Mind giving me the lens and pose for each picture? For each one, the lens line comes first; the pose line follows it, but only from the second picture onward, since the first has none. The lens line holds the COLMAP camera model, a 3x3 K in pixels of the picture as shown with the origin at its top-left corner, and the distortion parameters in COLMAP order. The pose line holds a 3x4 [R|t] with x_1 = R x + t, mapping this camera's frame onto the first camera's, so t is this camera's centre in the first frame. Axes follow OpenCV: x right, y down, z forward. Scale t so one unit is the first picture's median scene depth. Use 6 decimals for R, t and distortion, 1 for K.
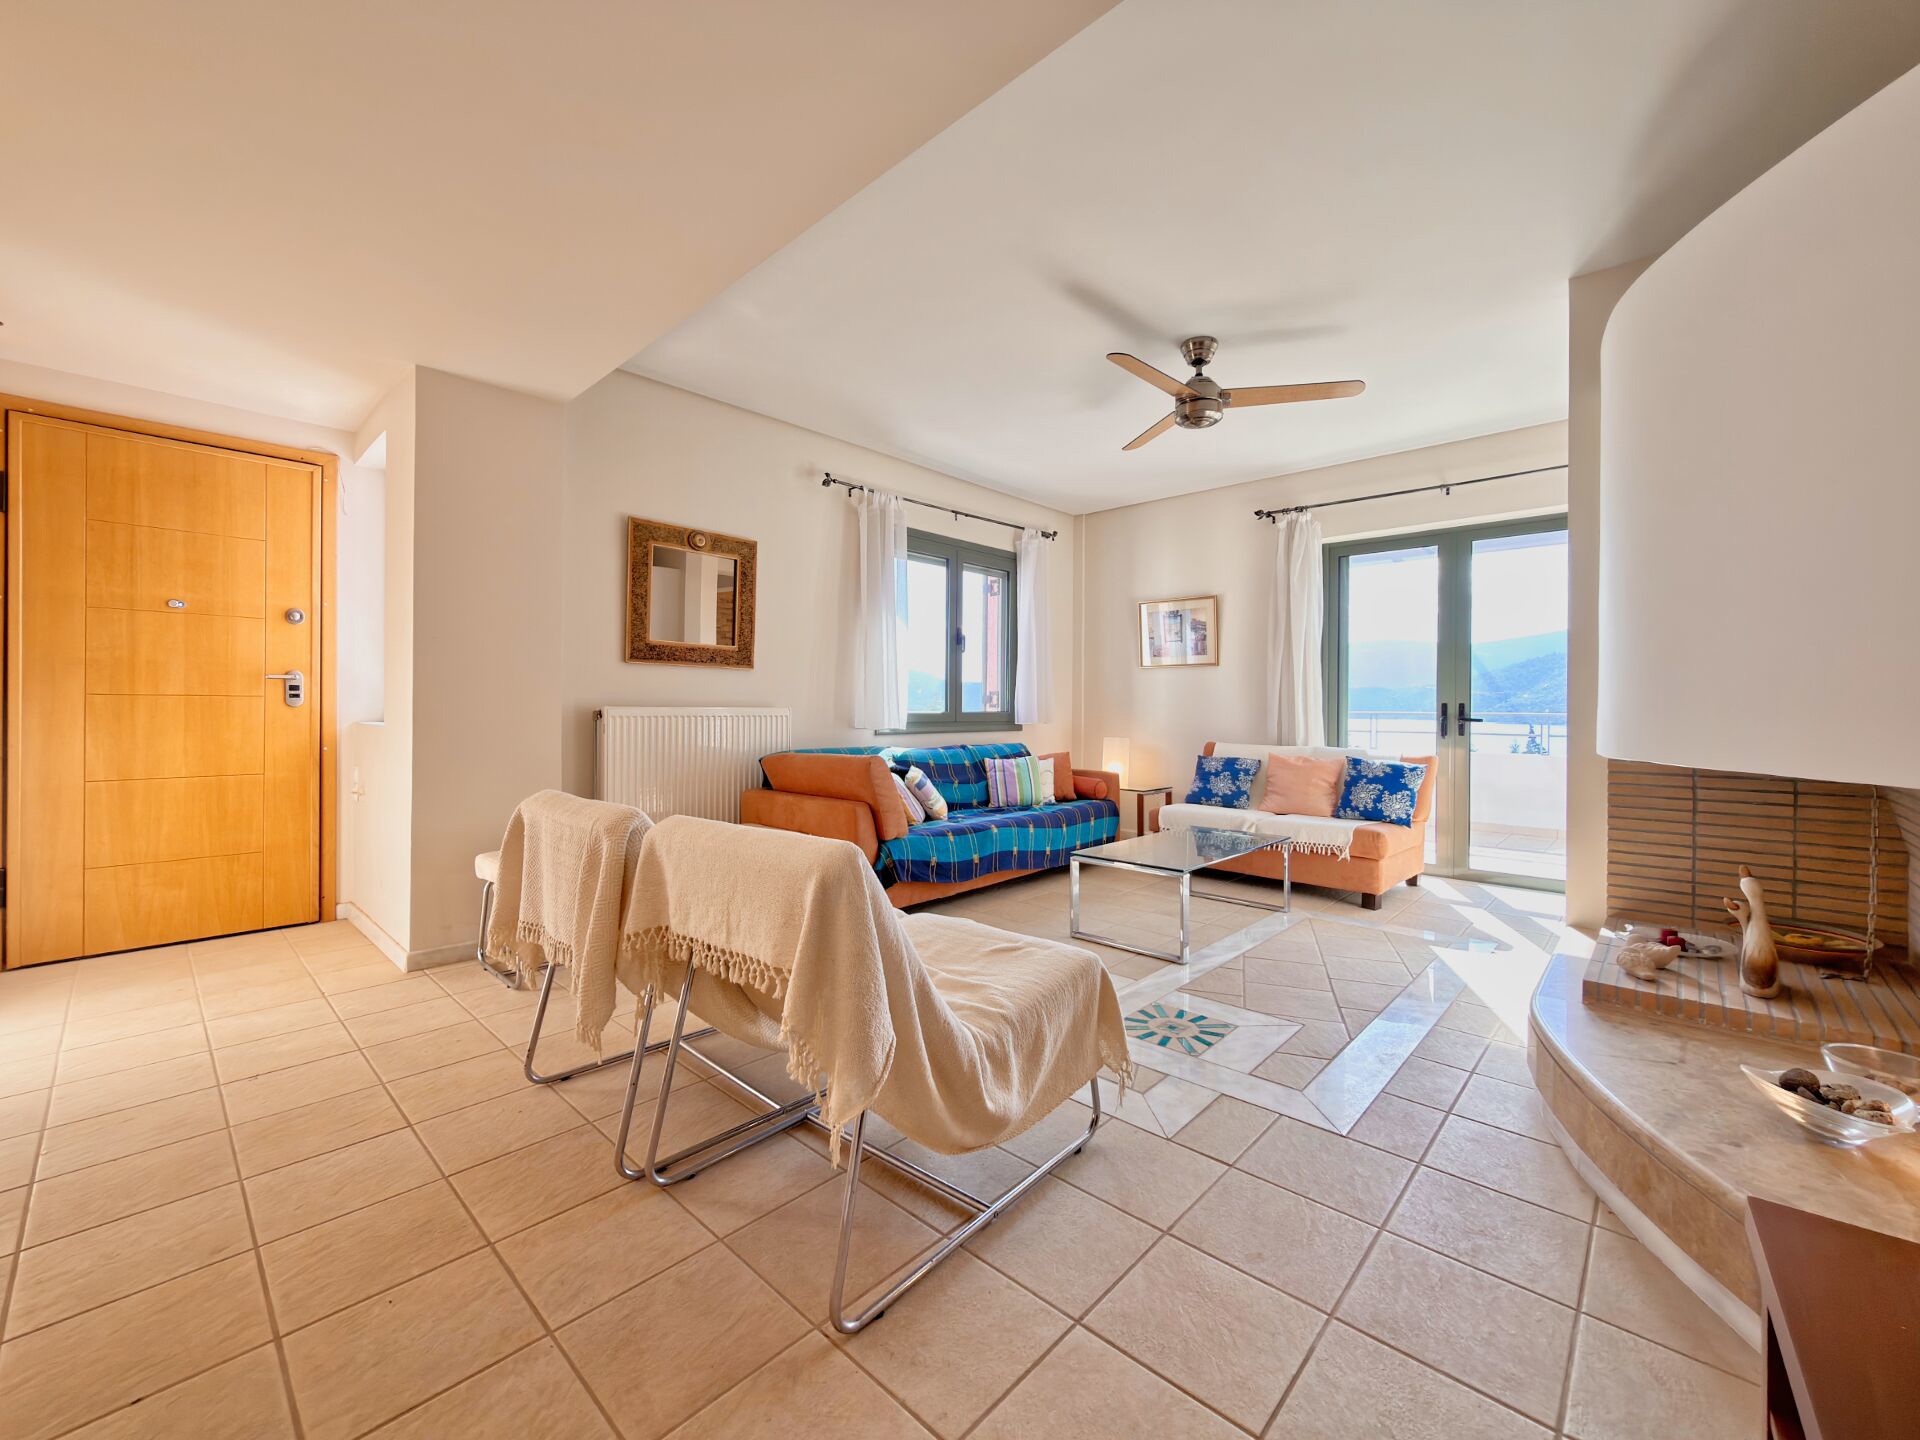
lens RADIAL K [[770.3, 0, 961.4], [0, 770.3, 706.9], [0, 0, 1]] dist [0.001723, 0.000069]
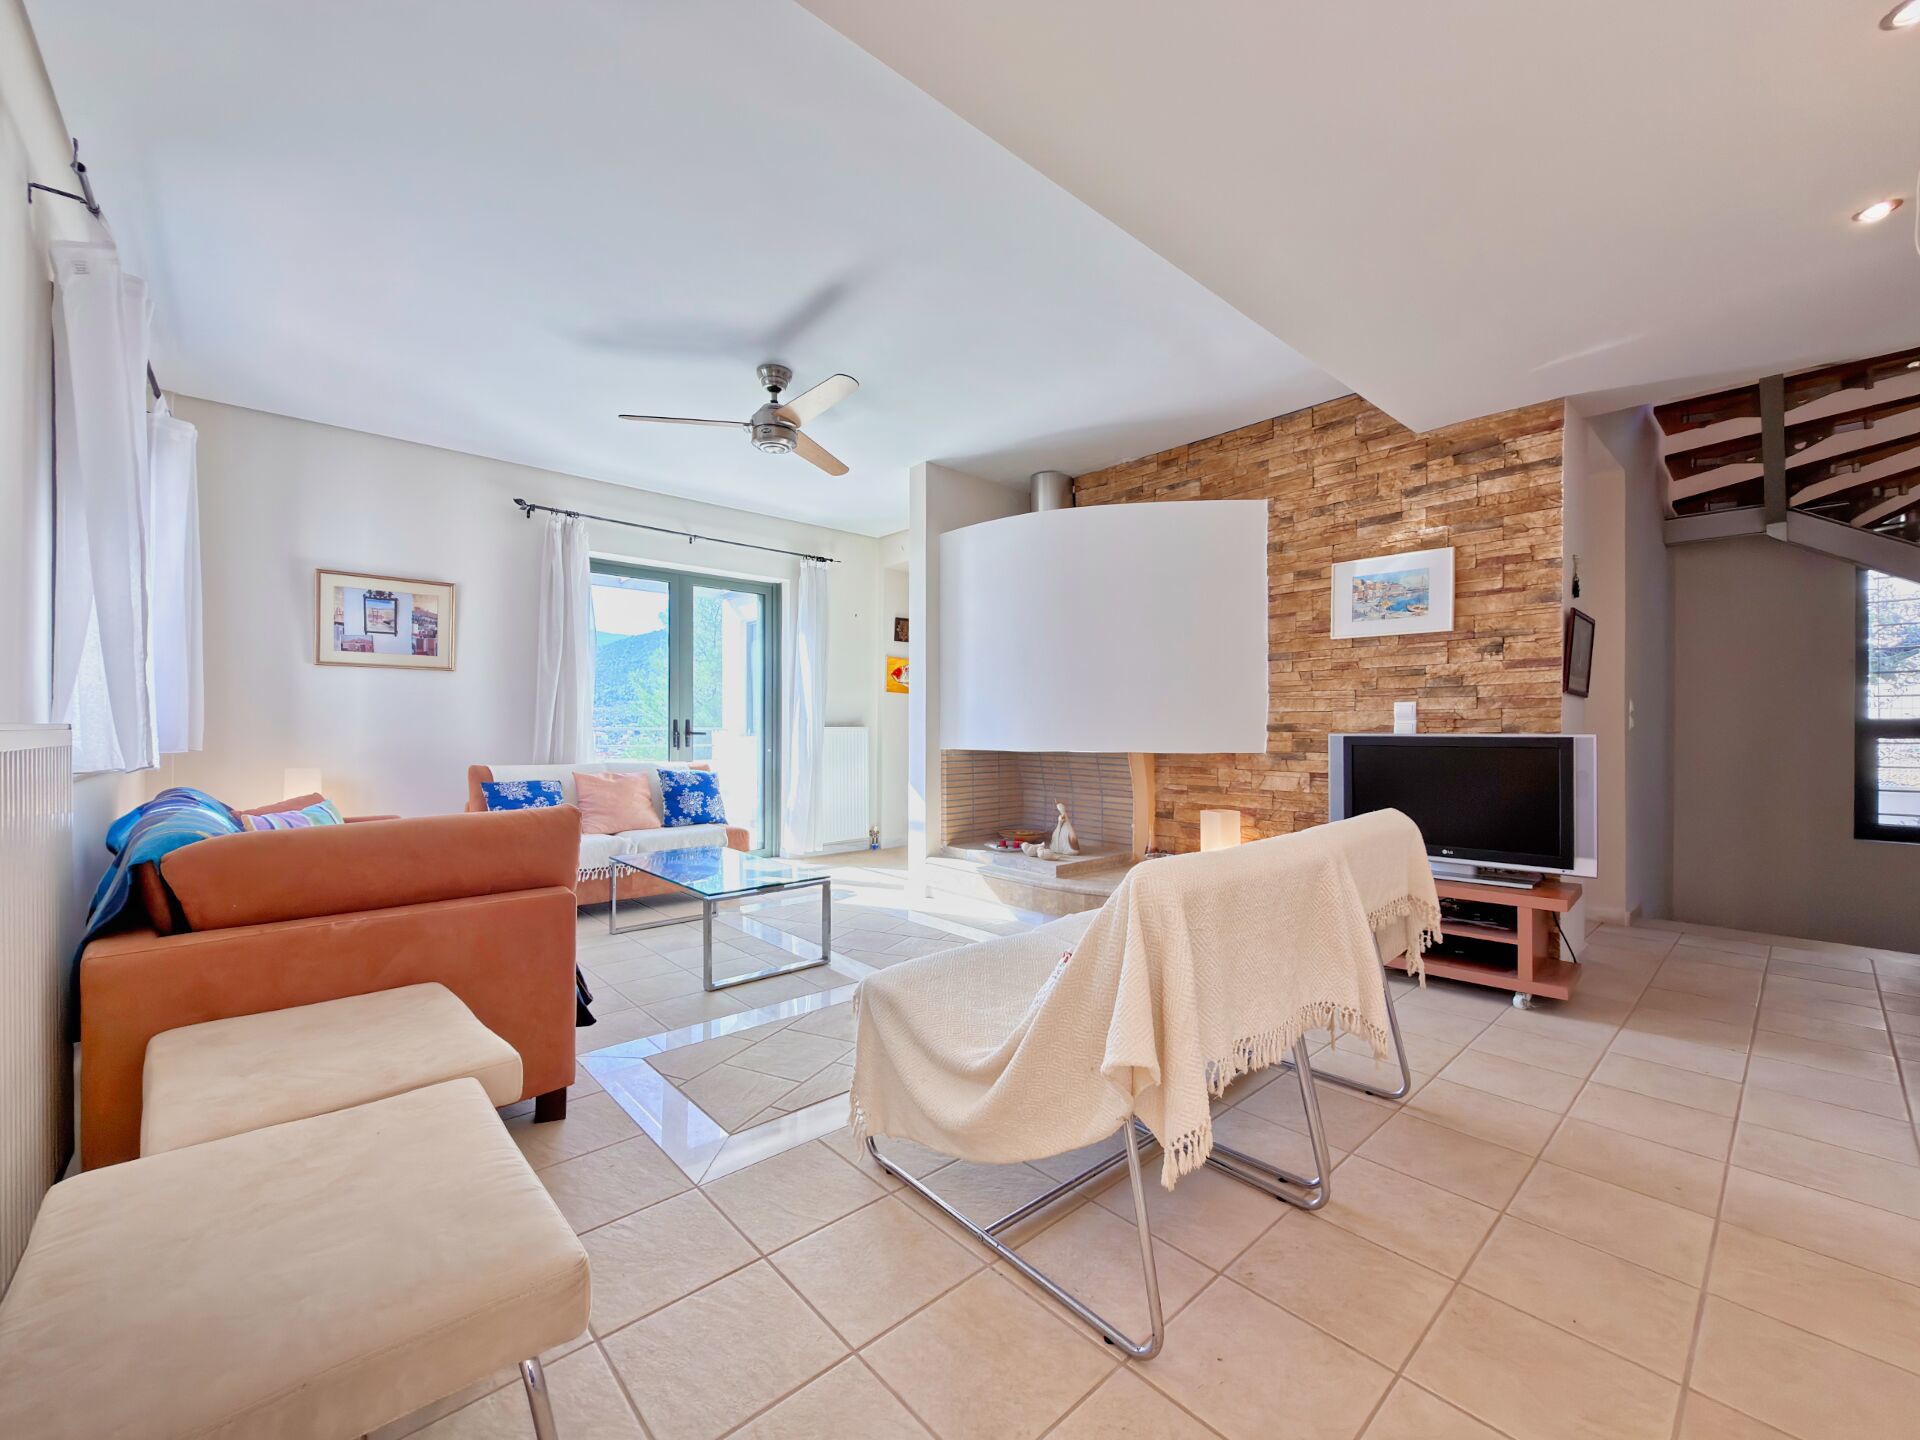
lens RADIAL K [[770.3, 0, 960.4], [0, 770.3, 727.6], [0, 0, 1]] dist [0.001723, 0.000069]
pose [[0.092850, -0.005819, 0.995663, -0.503426], [-0.001138, 0.999982, 0.005951, -0.000031], [-0.995679, -0.001686, 0.092842, 0.474339]]
